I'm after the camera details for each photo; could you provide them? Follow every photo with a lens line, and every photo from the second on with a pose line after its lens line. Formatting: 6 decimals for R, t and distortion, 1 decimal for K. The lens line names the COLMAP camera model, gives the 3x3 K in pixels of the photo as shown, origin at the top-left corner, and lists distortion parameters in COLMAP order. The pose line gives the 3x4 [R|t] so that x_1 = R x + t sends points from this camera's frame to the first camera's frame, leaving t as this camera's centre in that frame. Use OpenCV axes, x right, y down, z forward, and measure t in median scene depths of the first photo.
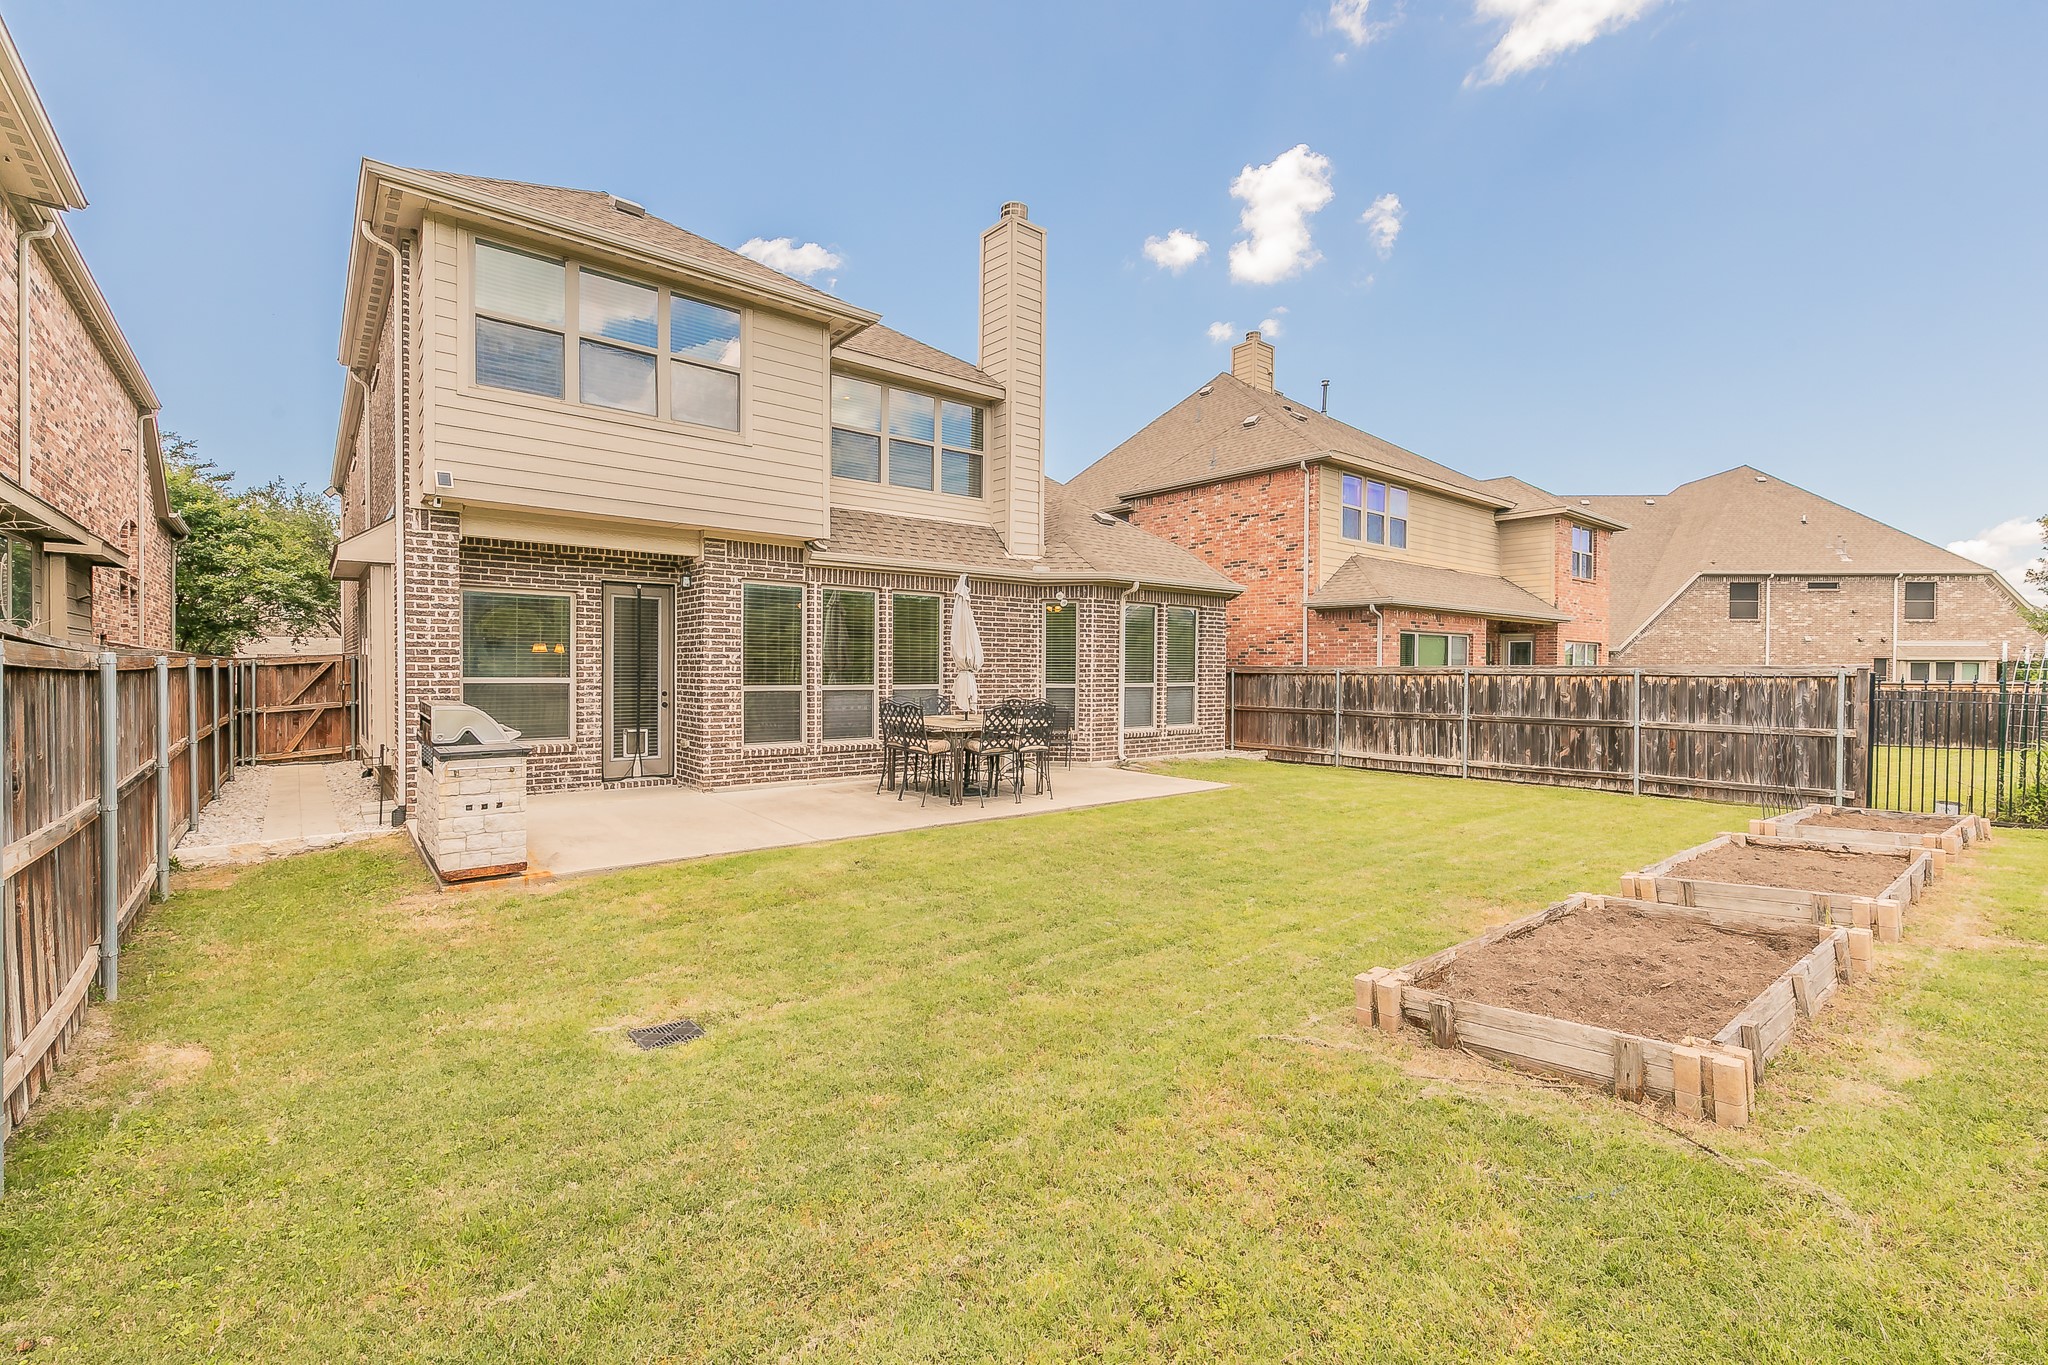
lens RADIAL K [[888.2, 0, 1034.3], [0, 888.2, 684.5], [0, 0, 1]] dist [-0.000479, -0.000108]
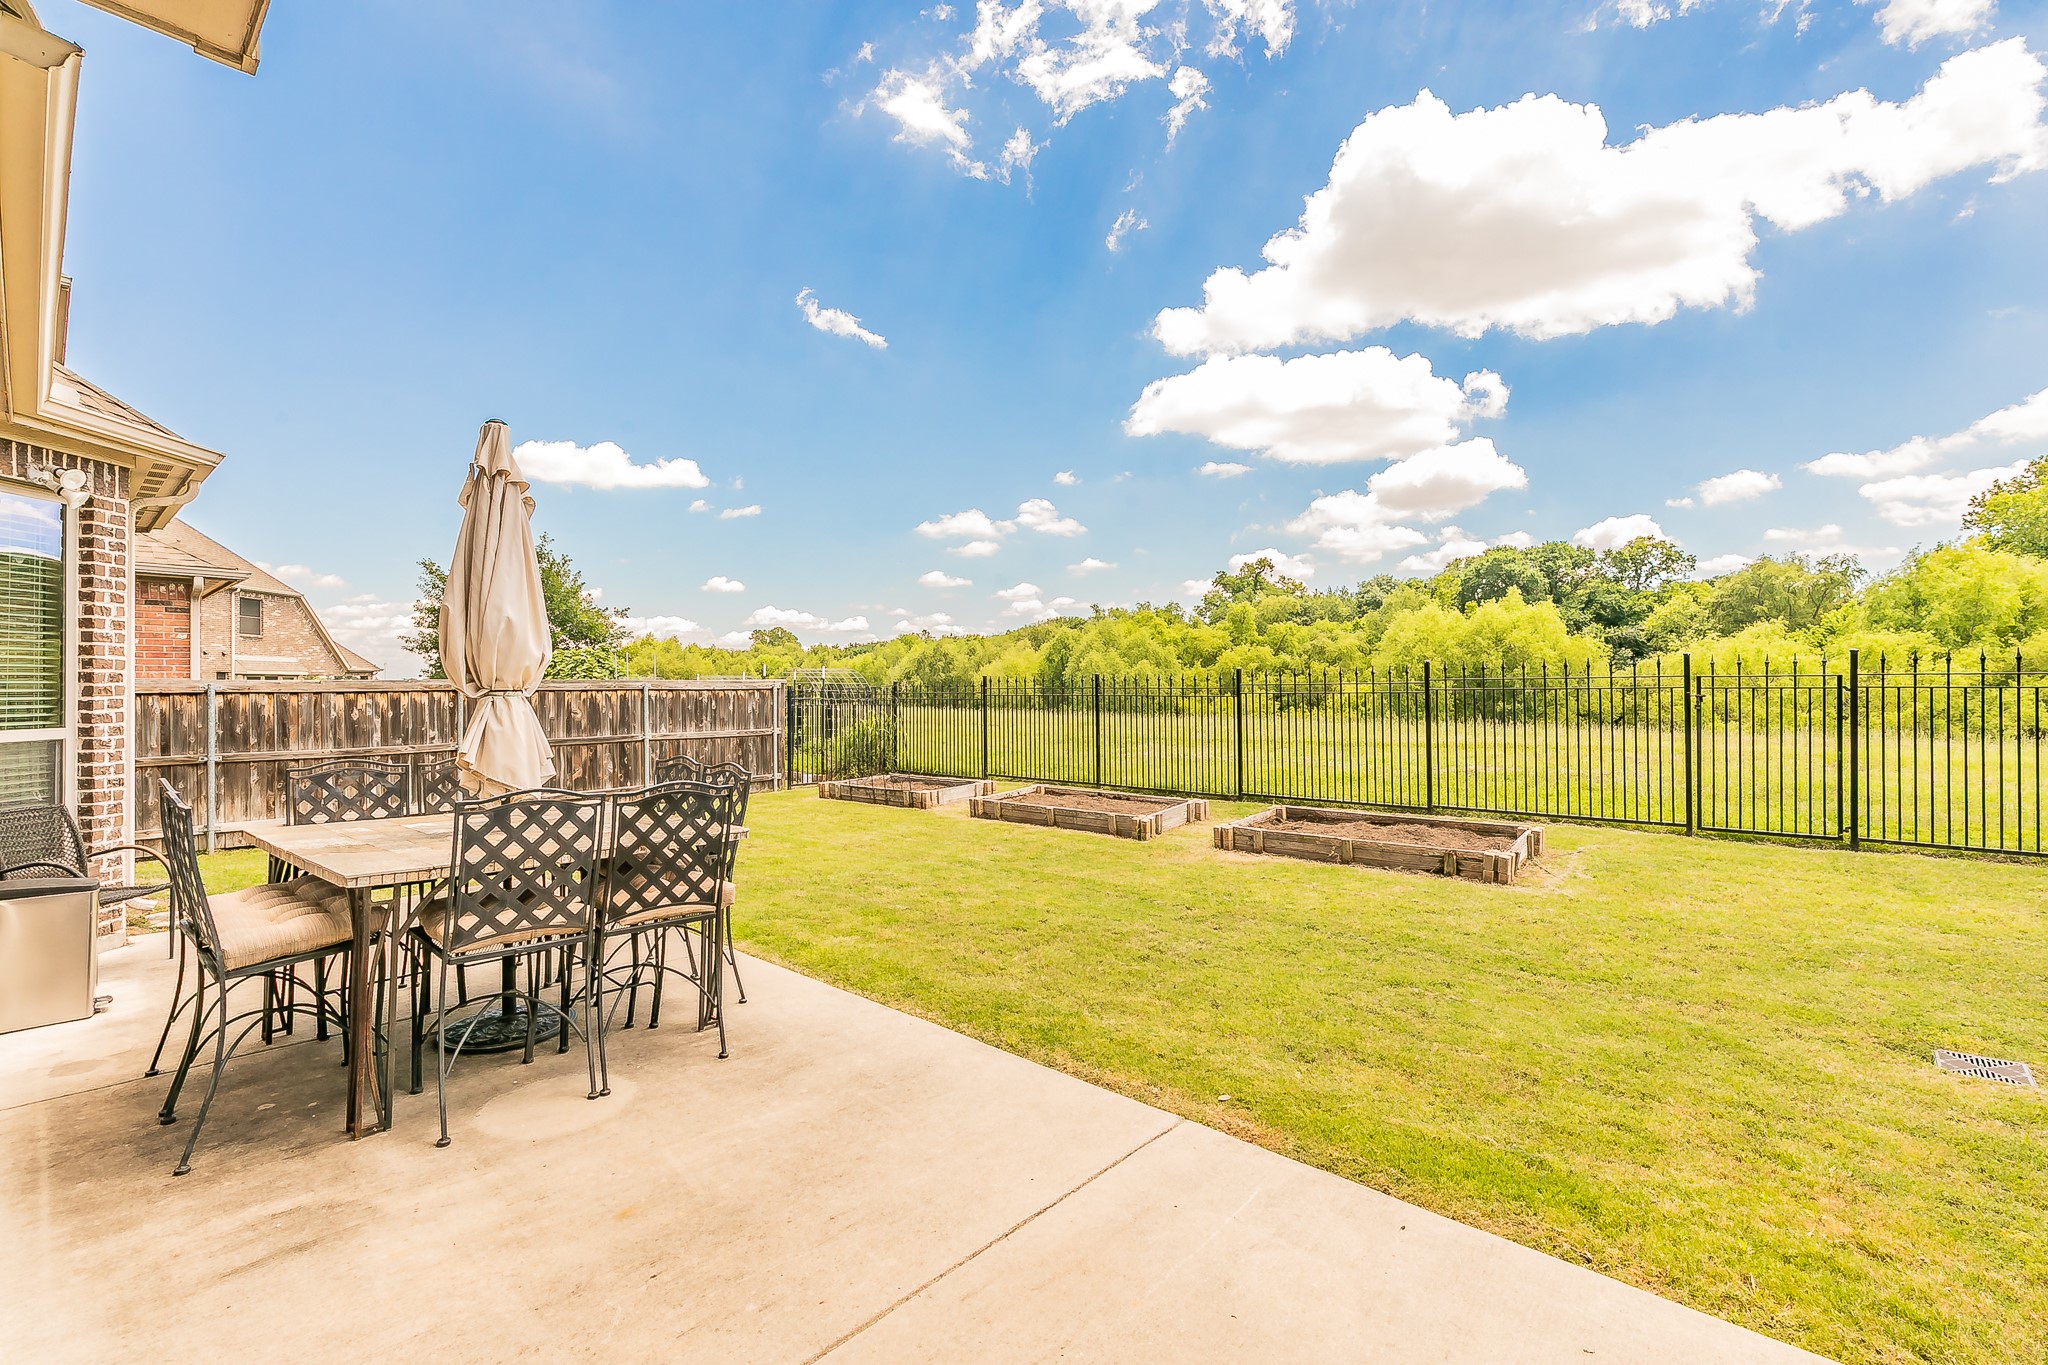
lens RADIAL K [[888.2, 0, 1040.0], [0, 888.2, 689.4], [0, 0, 1]] dist [-0.000479, -0.000108]
pose [[-0.156302, -0.008495, 0.987673, -0.381750], [0.019705, 0.999737, 0.011718, -0.012551], [-0.987513, 0.021293, -0.156093, 0.670427]]
